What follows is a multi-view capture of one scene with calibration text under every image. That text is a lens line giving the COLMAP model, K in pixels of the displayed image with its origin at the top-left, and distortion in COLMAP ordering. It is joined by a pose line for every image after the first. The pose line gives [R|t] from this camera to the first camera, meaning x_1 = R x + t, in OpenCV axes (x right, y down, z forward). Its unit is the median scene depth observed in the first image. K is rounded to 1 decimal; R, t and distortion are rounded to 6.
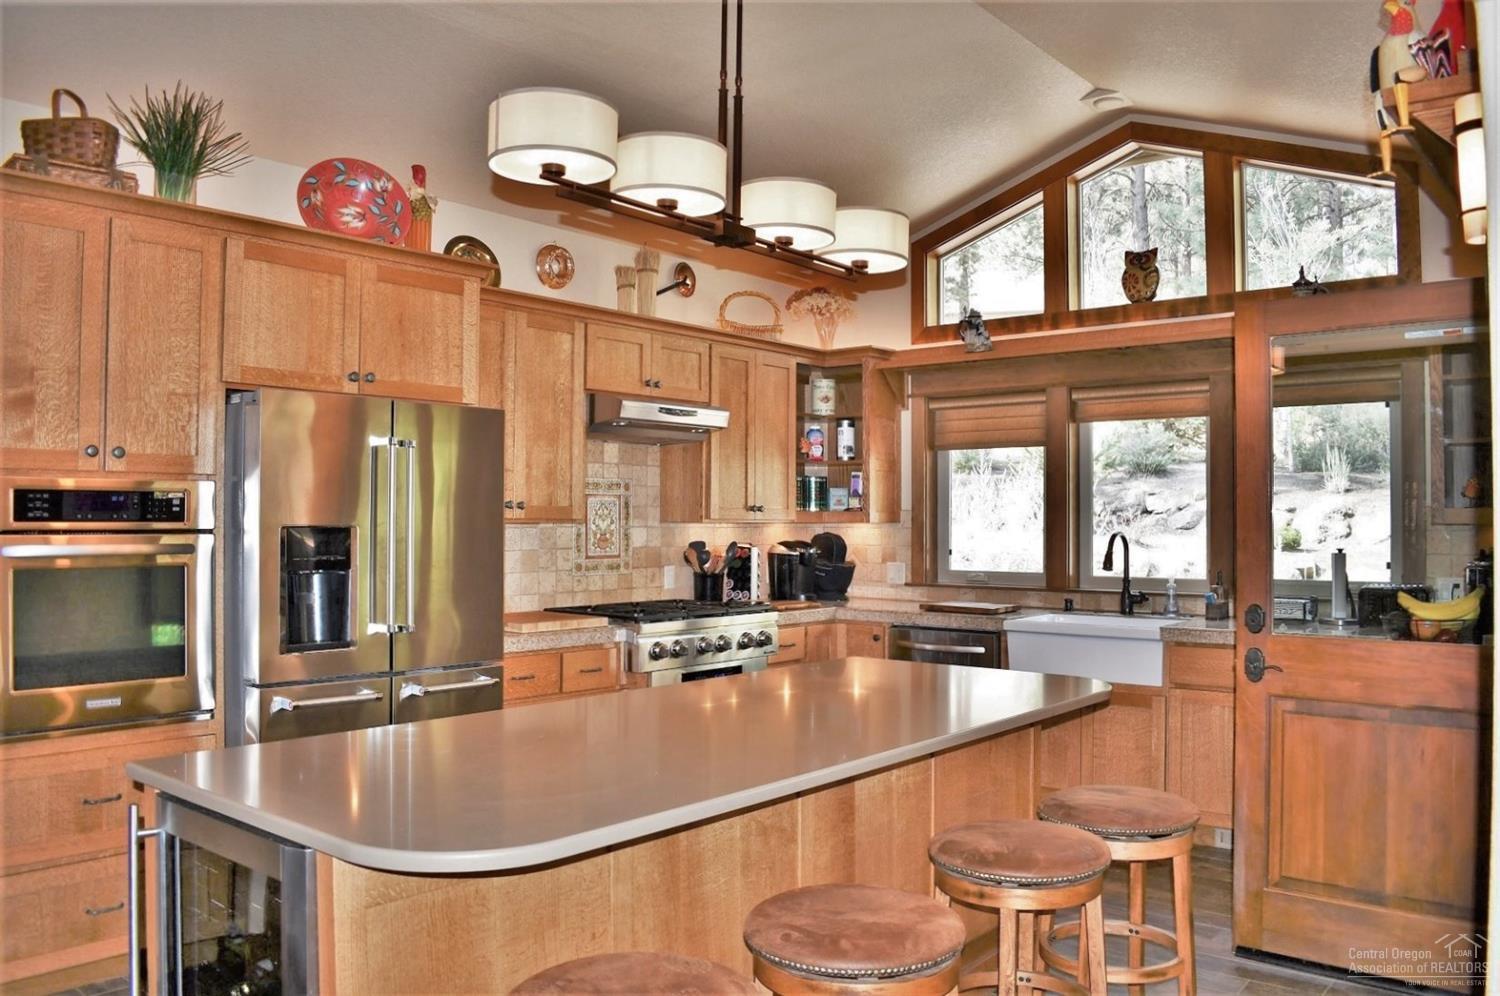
lens RADIAL K [[1170.2, 0, 744.8], [0, 1170.2, 501.8], [0, 0, 1]] dist [-0.089963, 0.005484]
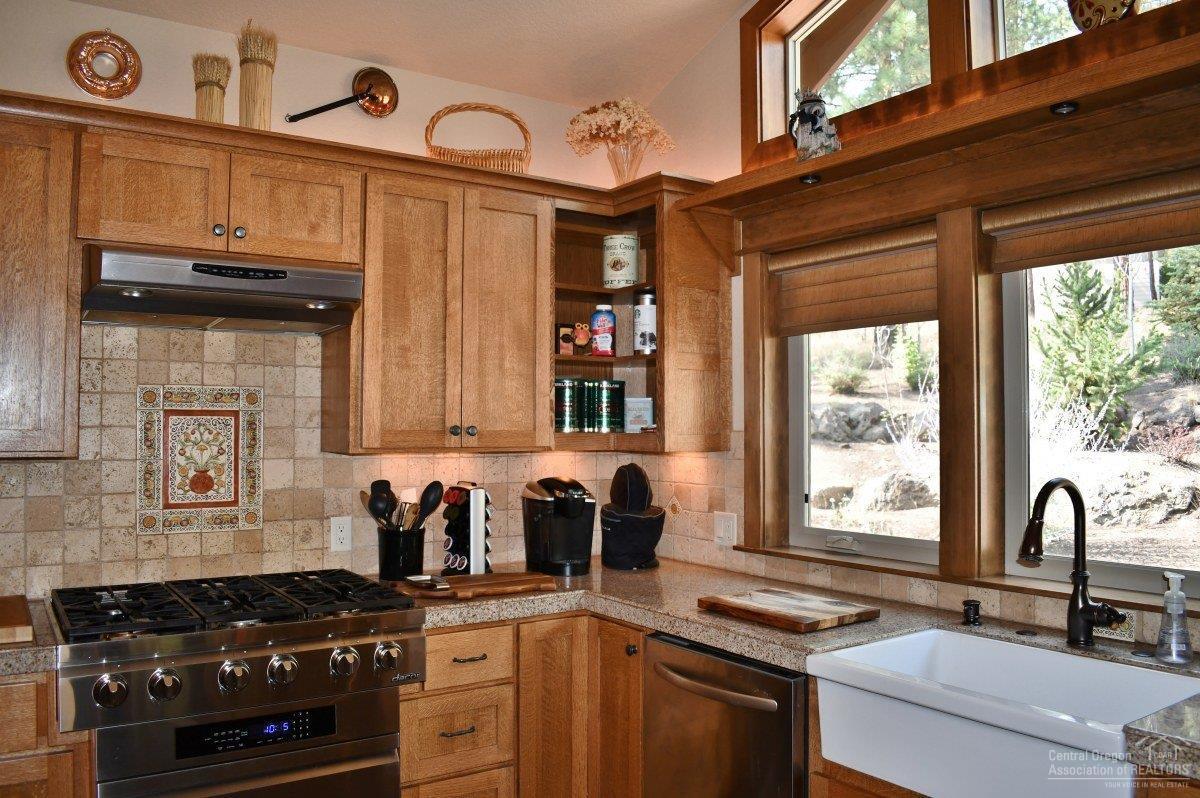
lens RADIAL K [[936.2, 0, 608.5], [0, 936.2, 401.0], [0, 0, 1]] dist [-0.089963, 0.005484]
pose [[0.965589, -0.008195, -0.259944, 0.220072], [0.005054, 0.999906, -0.012750, -0.003406], [0.260024, 0.010997, 0.965540, 0.529169]]
